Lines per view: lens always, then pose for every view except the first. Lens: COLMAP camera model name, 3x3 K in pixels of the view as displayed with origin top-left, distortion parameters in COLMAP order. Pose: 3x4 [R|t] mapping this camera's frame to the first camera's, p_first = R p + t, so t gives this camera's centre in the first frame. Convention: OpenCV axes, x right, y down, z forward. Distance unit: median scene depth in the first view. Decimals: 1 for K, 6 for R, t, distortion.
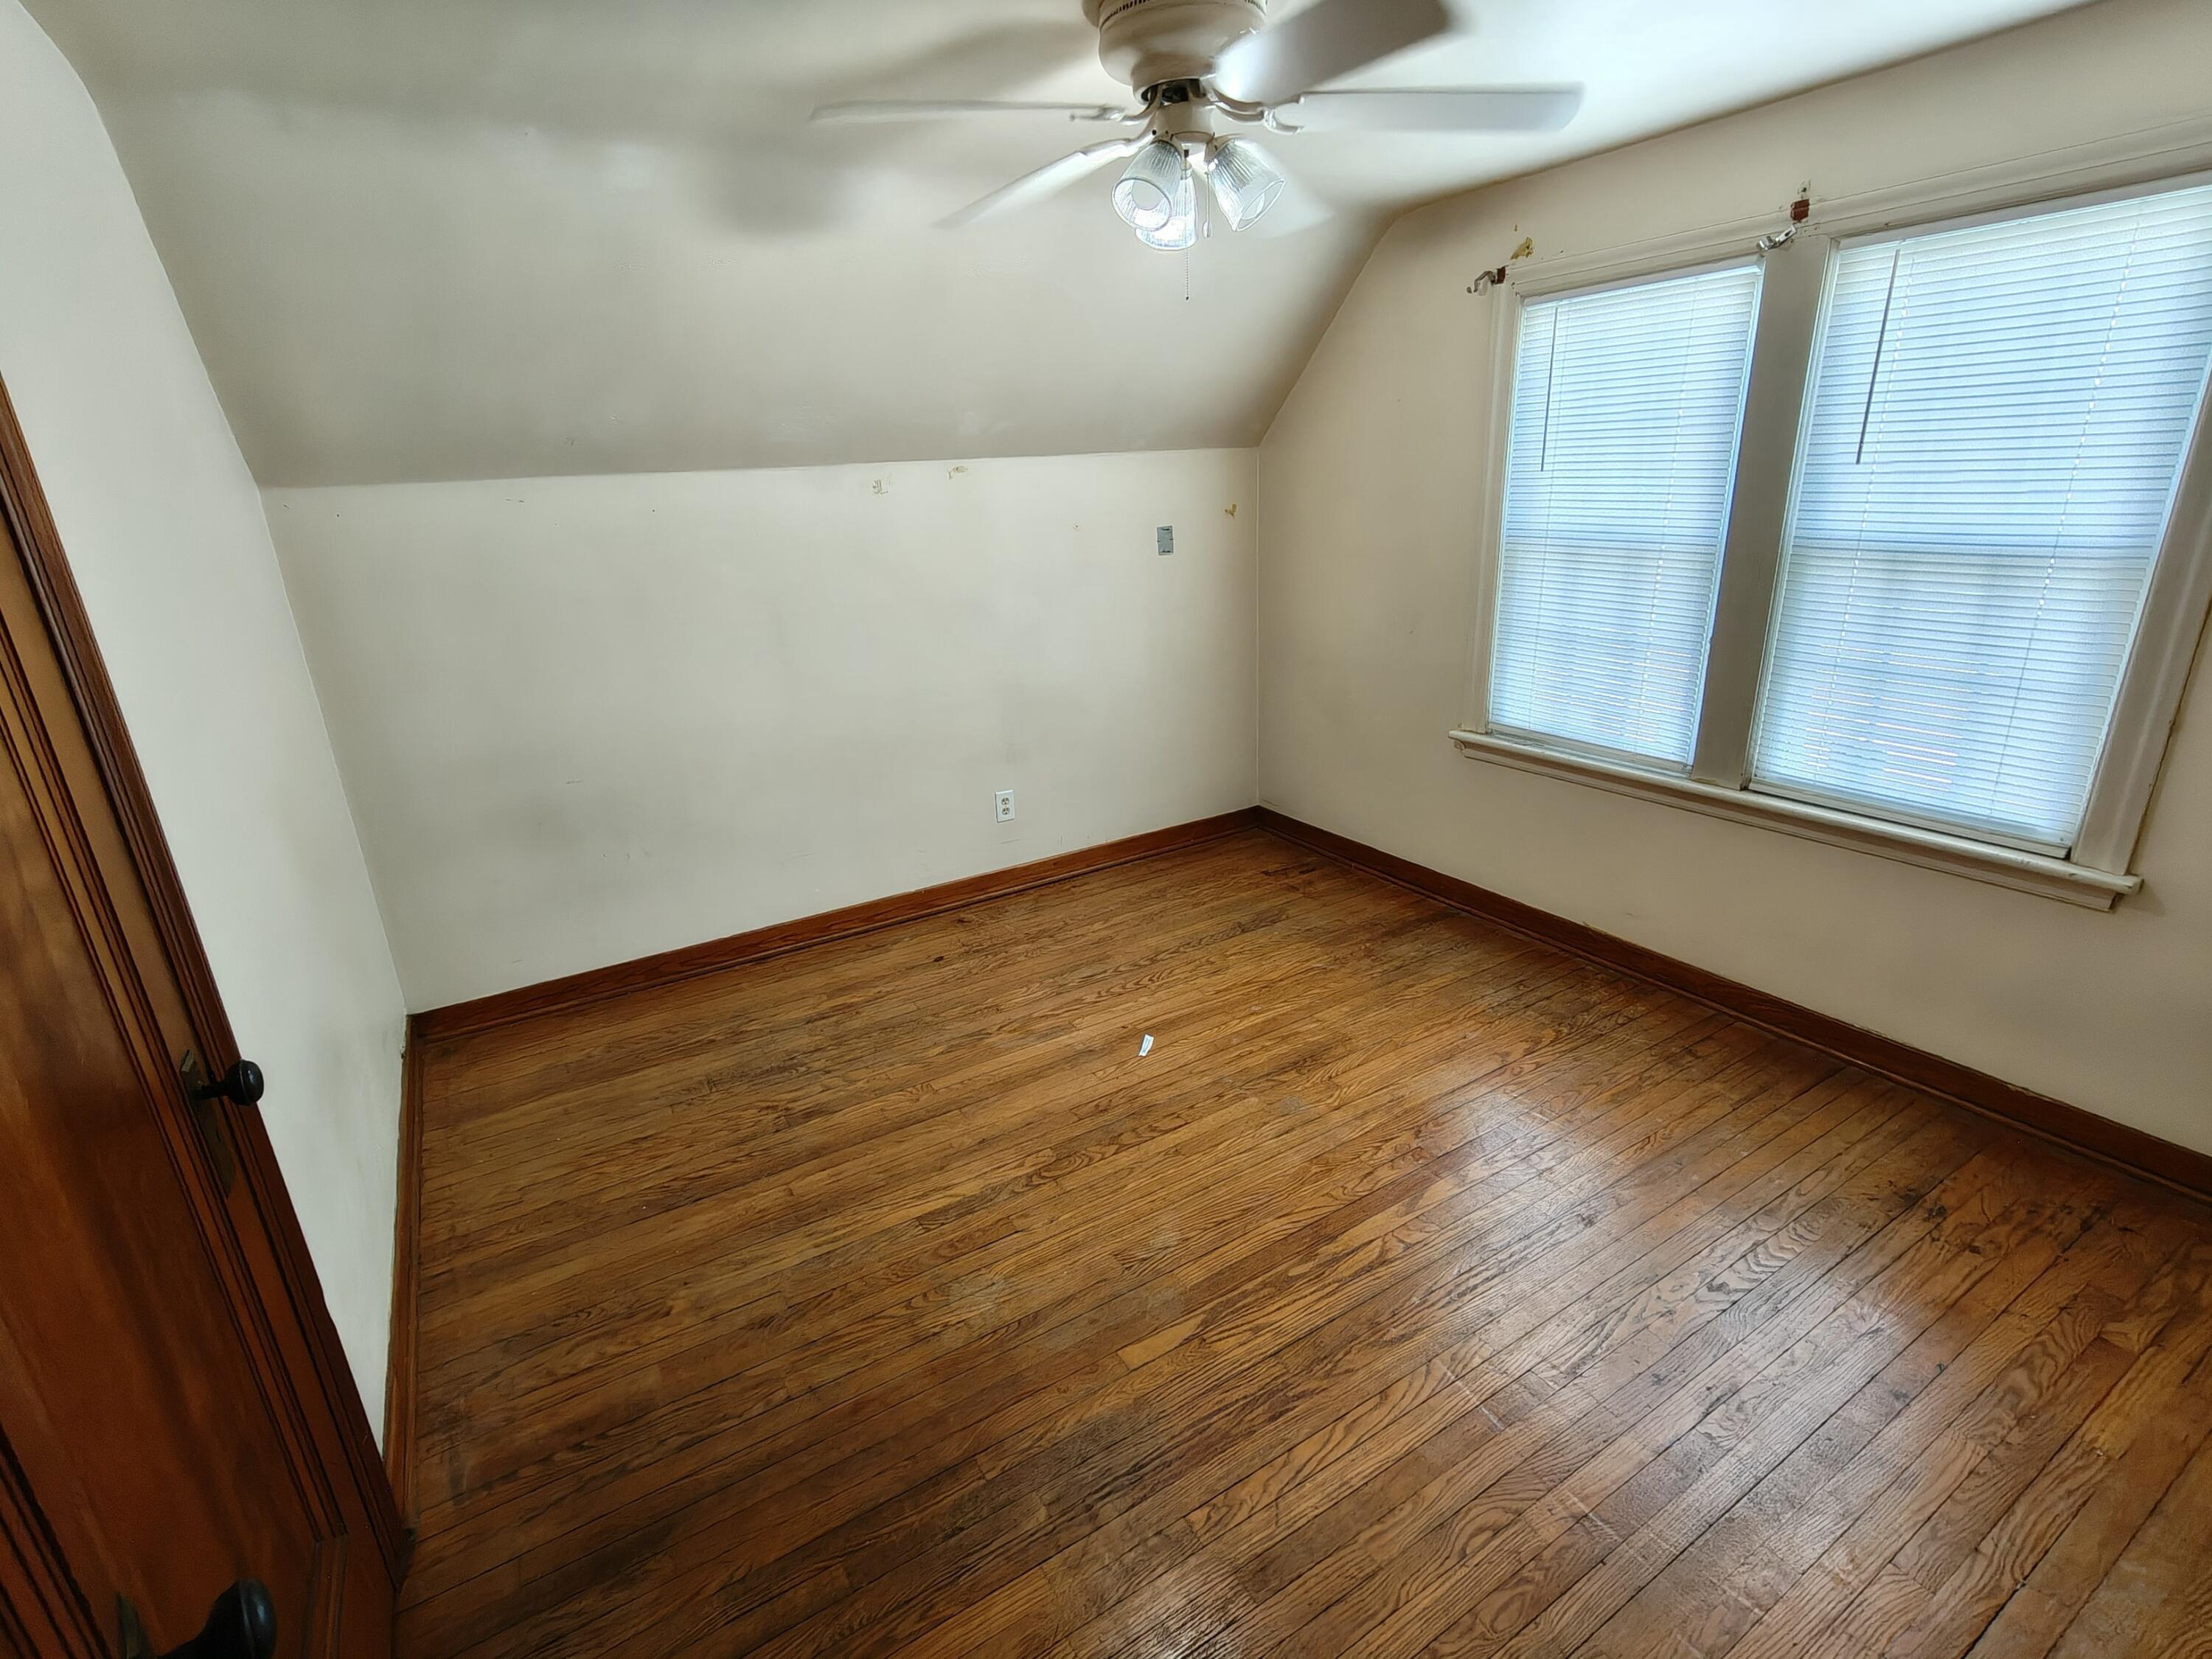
lens RADIAL K [[1050.6, 0, 1106.0], [0, 1050.6, 829.5], [0, 0, 1]] dist [0.010489, -0.000872]
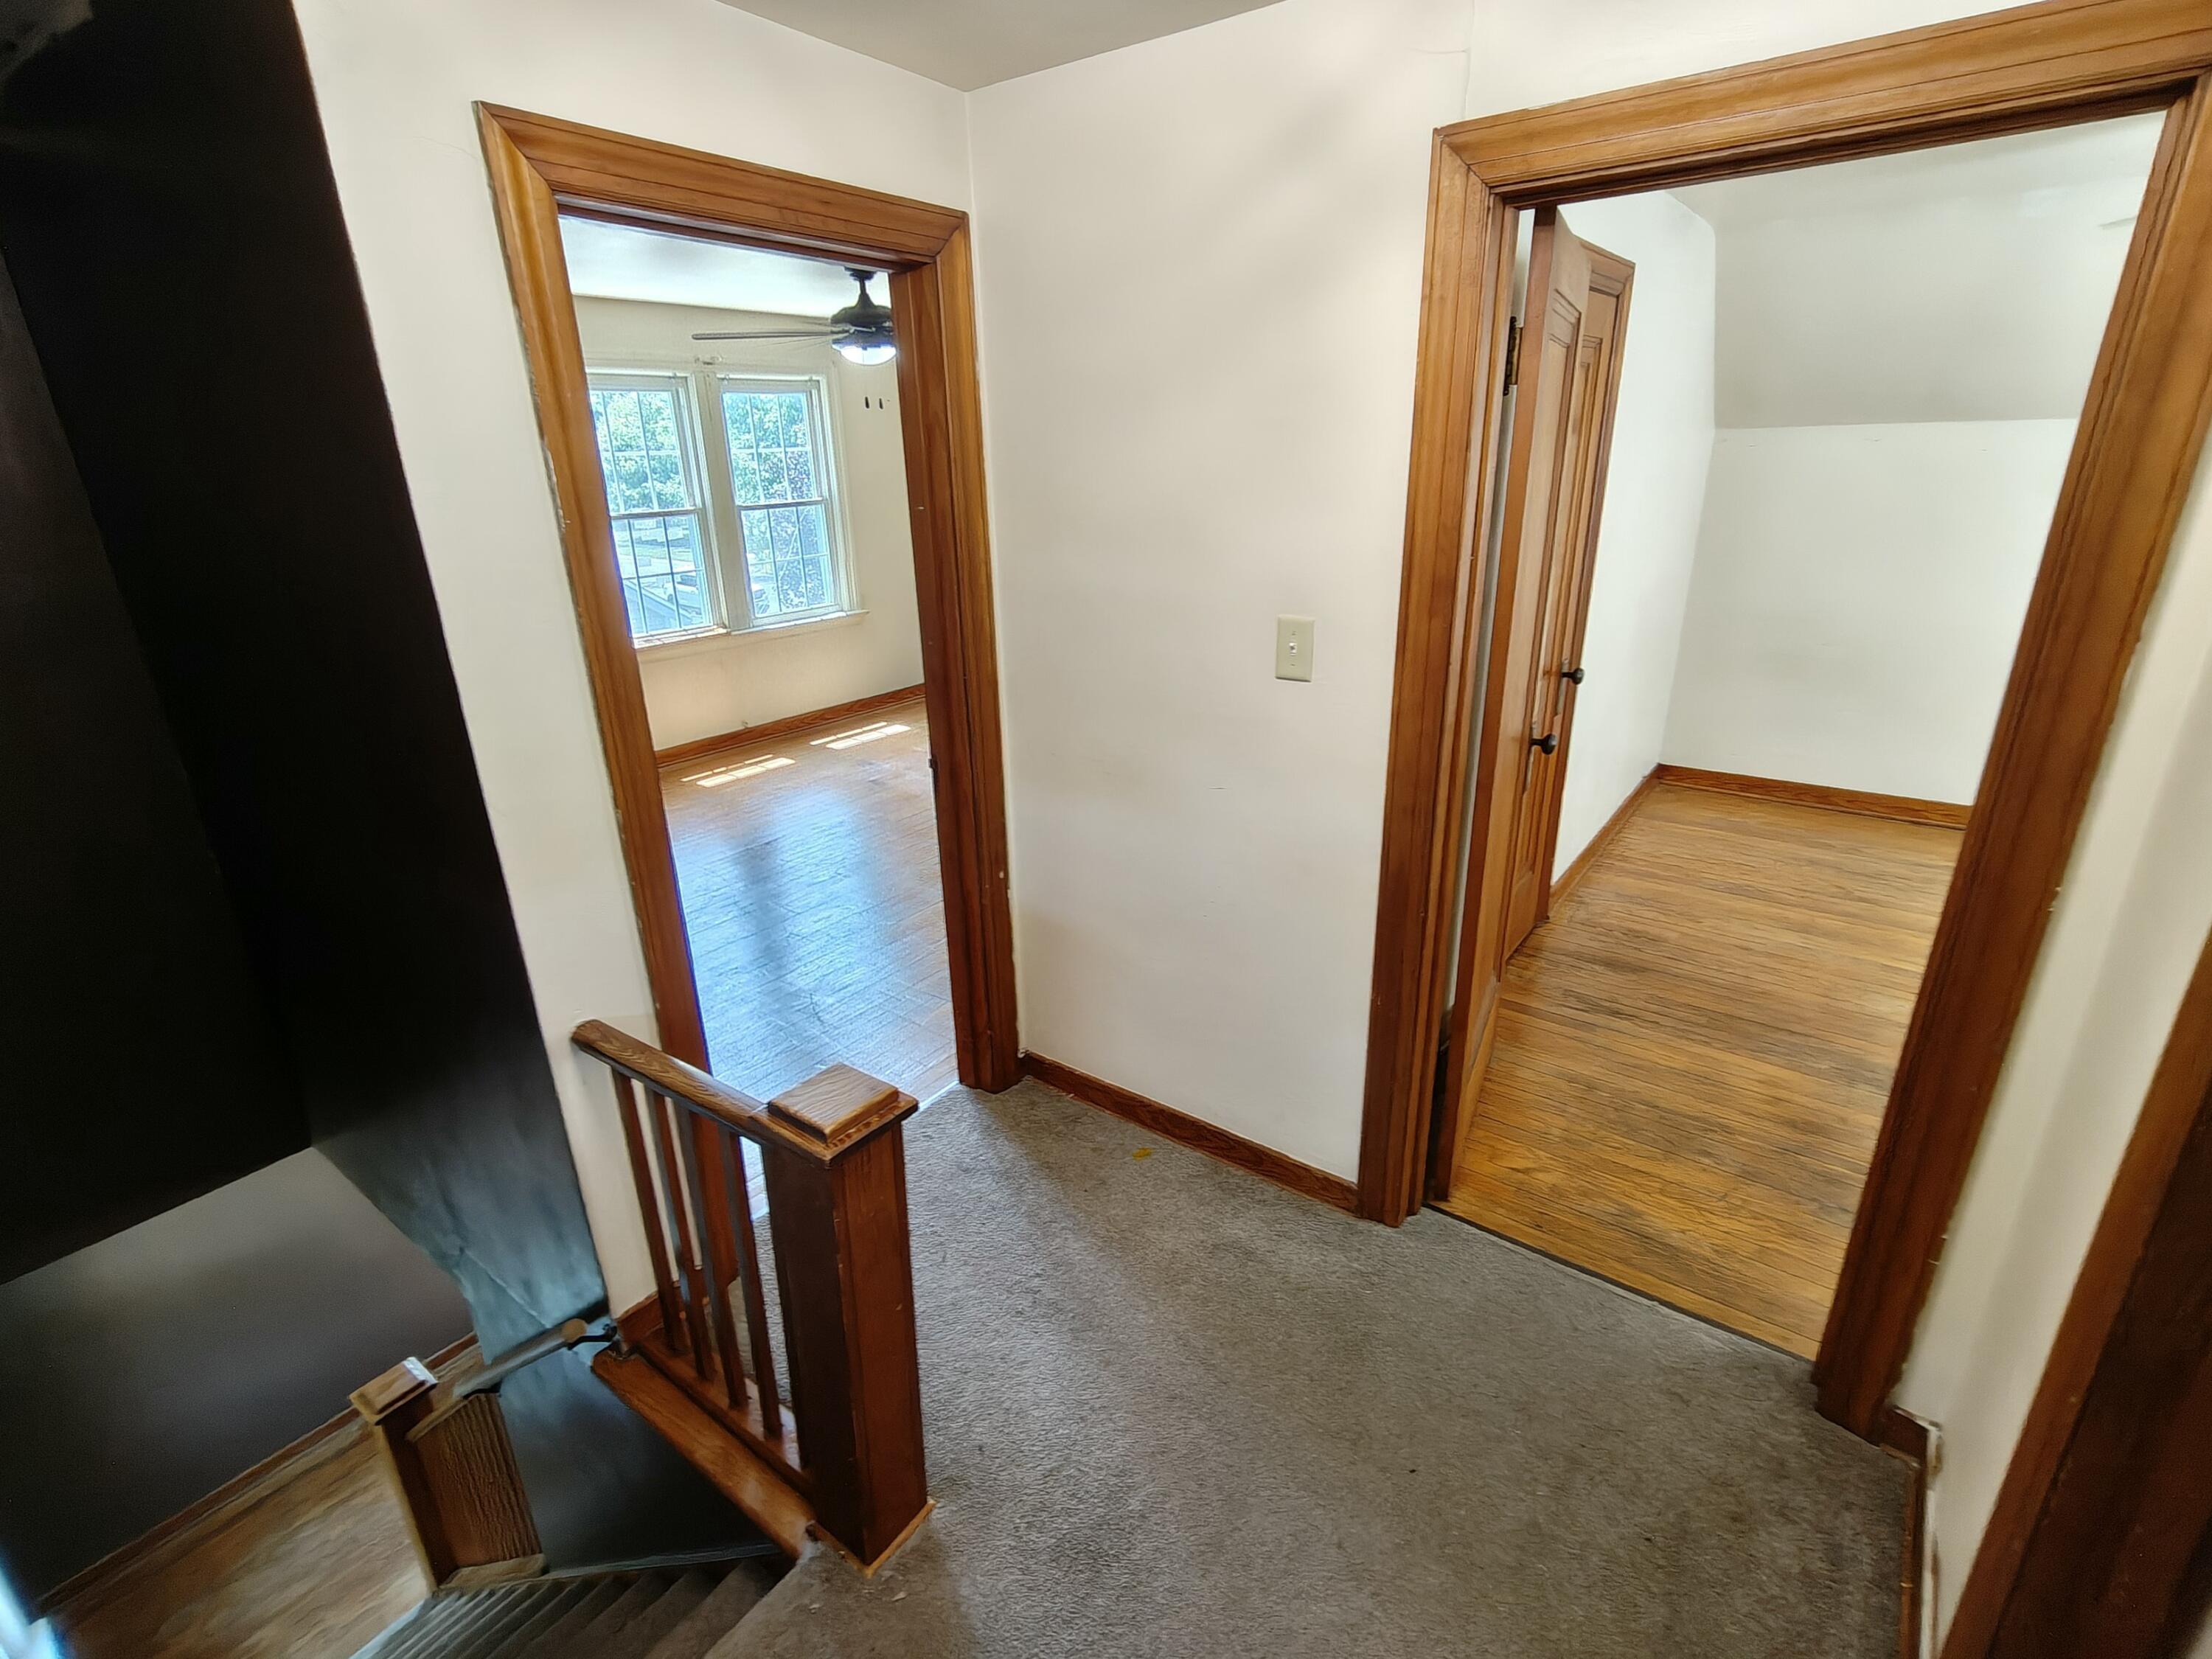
lens RADIAL K [[1050.6, 0, 1106.0], [0, 1050.6, 829.5], [0, 0, 1]] dist [0.010489, -0.000872]
pose [[0.367412, 0.350830, -0.861352, 0.566740], [-0.292926, 0.922643, 0.250845, 0.139945], [0.882724, 0.160149, 0.441758, -0.558727]]
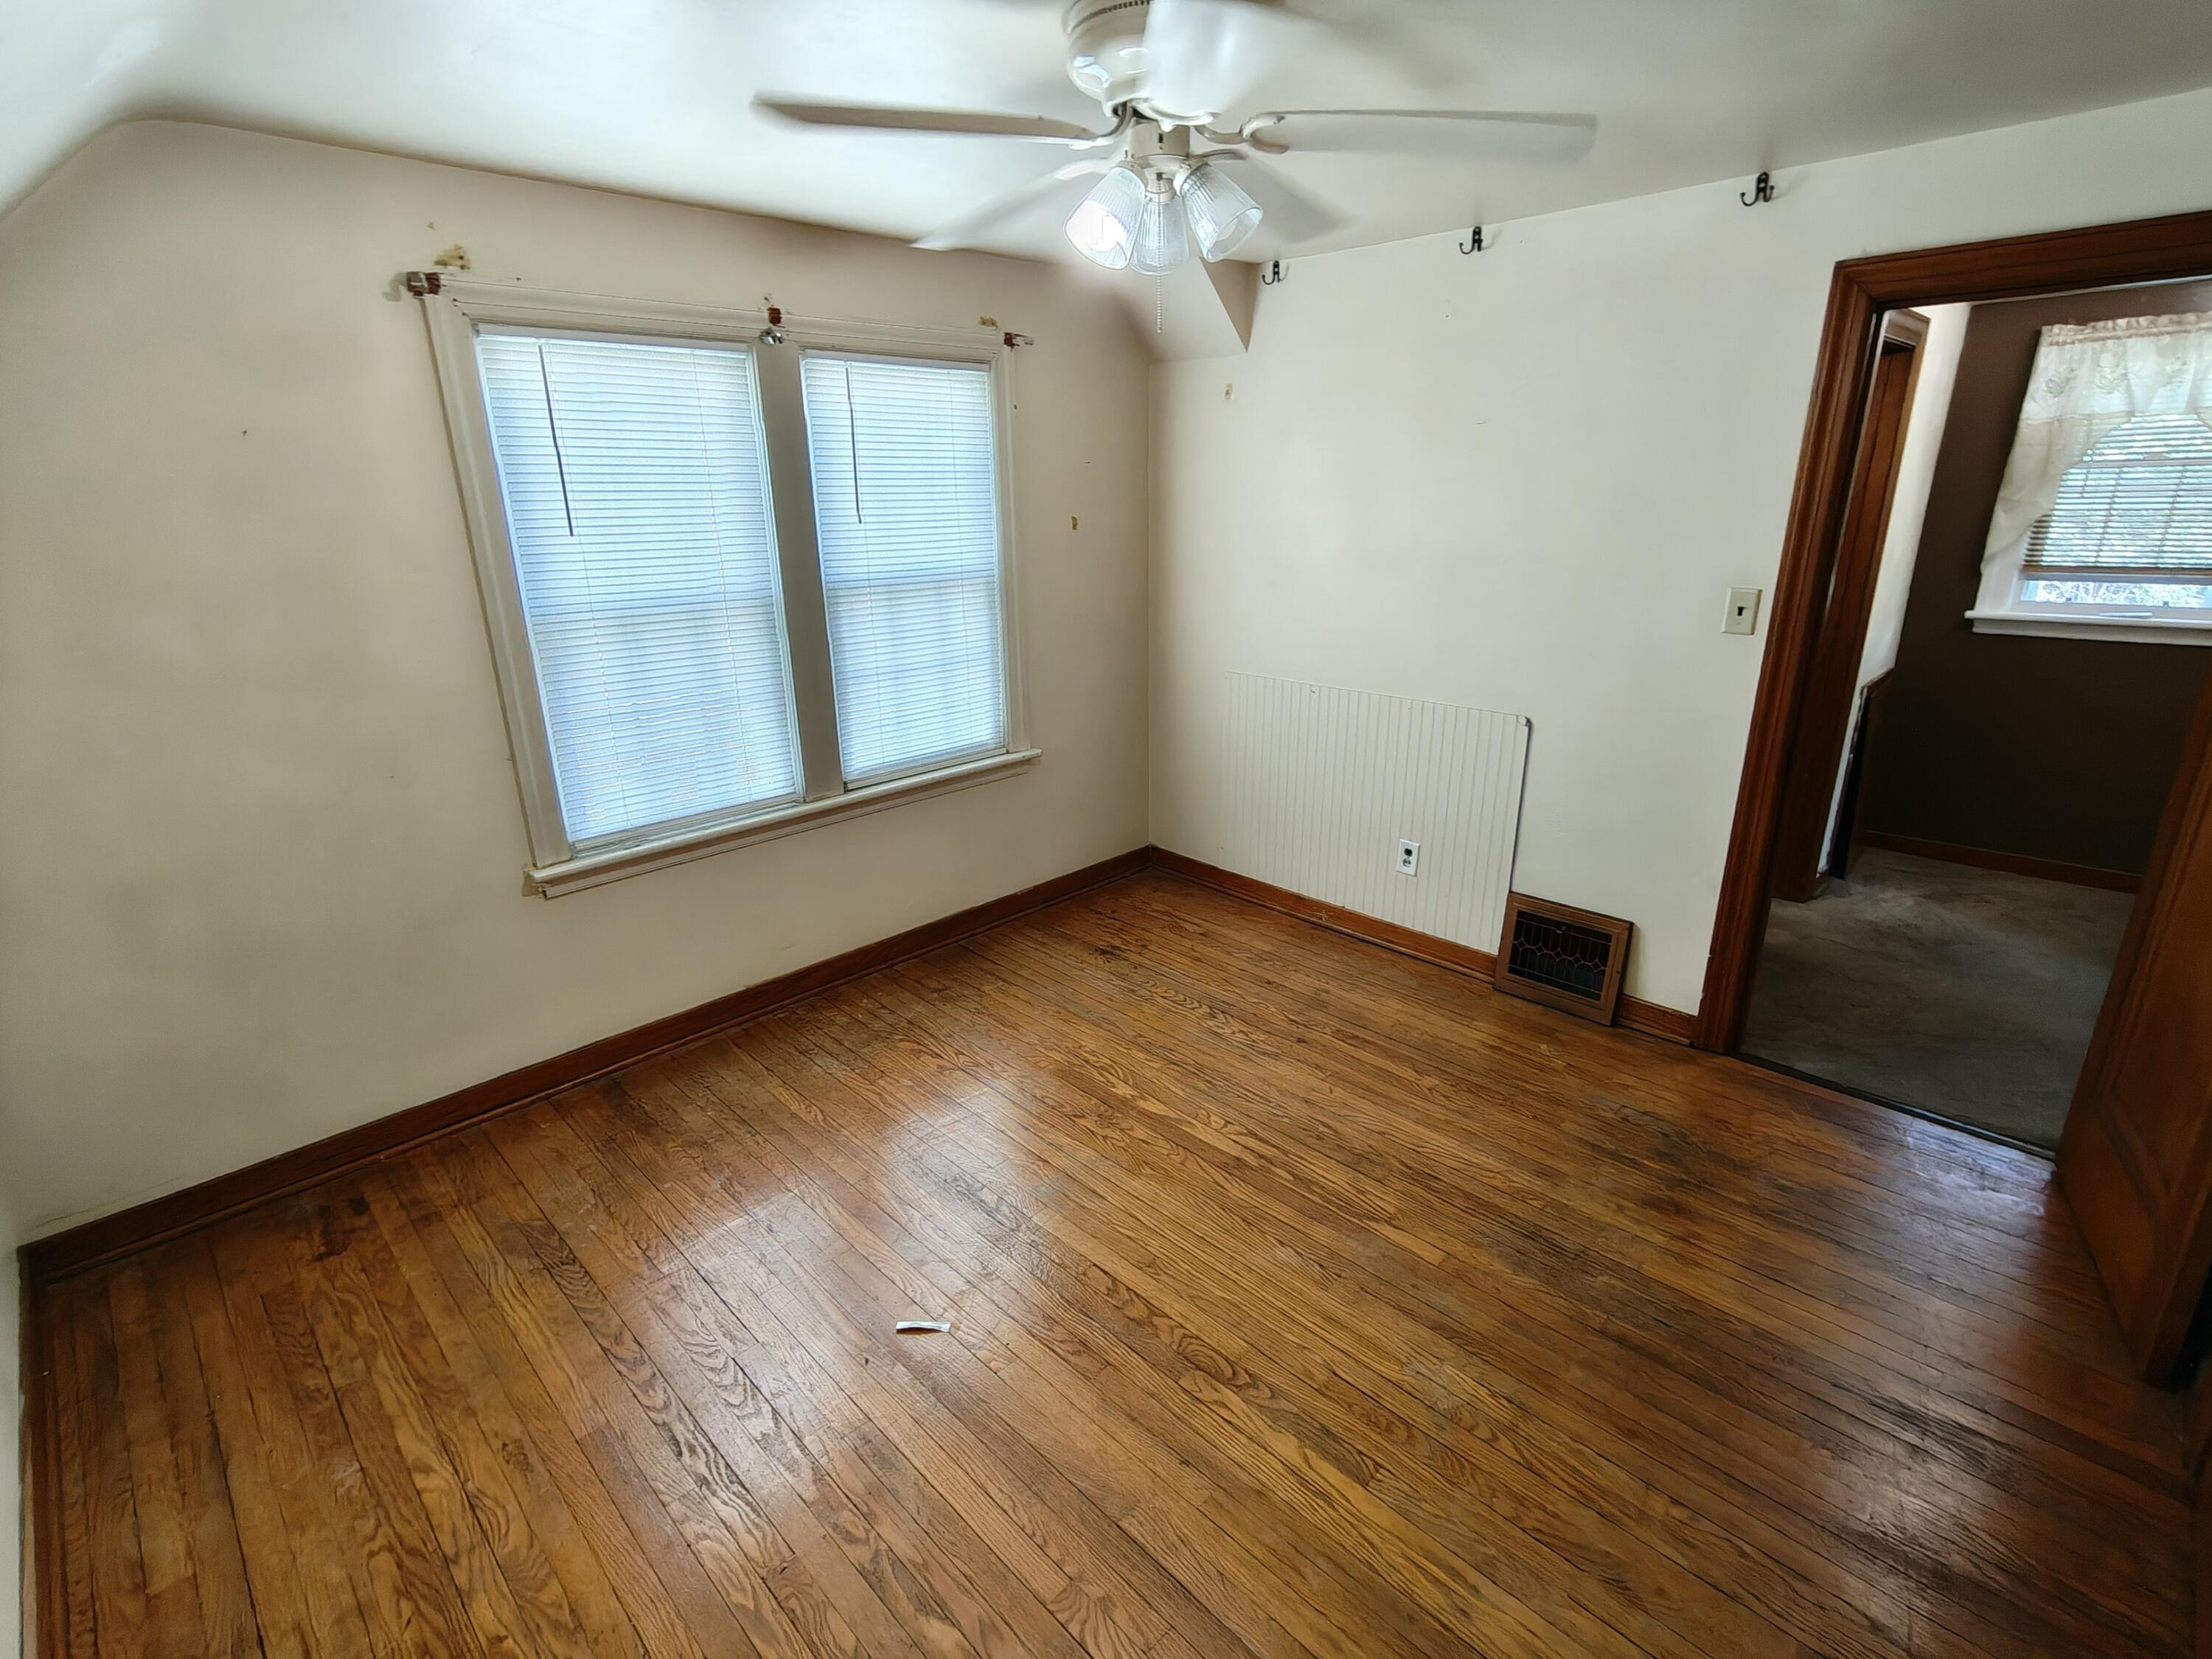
lens RADIAL K [[1038.9, 0, 1113.6], [0, 1038.9, 829.9], [0, 0, 1]] dist [-0.015617, 0.010019]
pose [[-0.229348, -0.262290, 0.937338, -0.661950], [0.342689, 0.879589, 0.329980, -0.323920], [-0.911023, 0.396896, -0.111848, 0.993861]]
